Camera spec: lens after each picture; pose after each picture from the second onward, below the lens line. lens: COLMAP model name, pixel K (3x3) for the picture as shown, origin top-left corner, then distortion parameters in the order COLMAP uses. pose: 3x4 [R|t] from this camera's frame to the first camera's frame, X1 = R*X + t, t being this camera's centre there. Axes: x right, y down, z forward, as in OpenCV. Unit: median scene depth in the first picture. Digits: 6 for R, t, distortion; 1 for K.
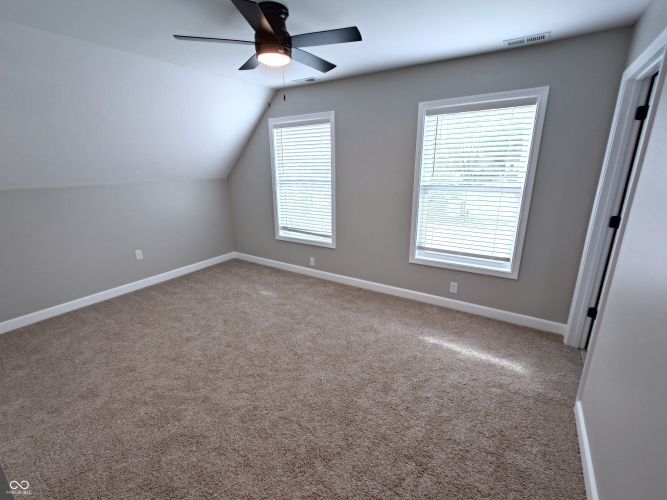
lens RADIAL K [[300.3, 0, 334.8], [0, 300.3, 247.9], [0, 0, 1]] dist [0.003427, 0.000474]
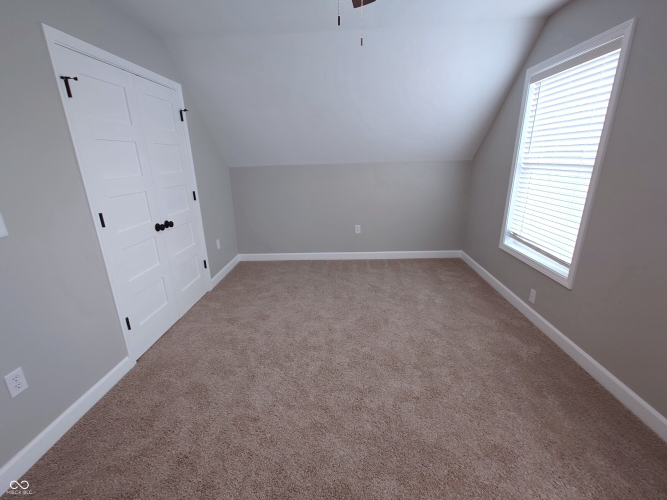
lens RADIAL K [[300.3, 0, 332.2], [0, 300.3, 249.3], [0, 0, 1]] dist [0.003427, 0.000474]
pose [[0.508956, 0.253837, -0.822515, 0.234233], [-0.212788, 0.962978, 0.165516, -0.072405], [0.834077, 0.090780, 0.544127, 0.349634]]
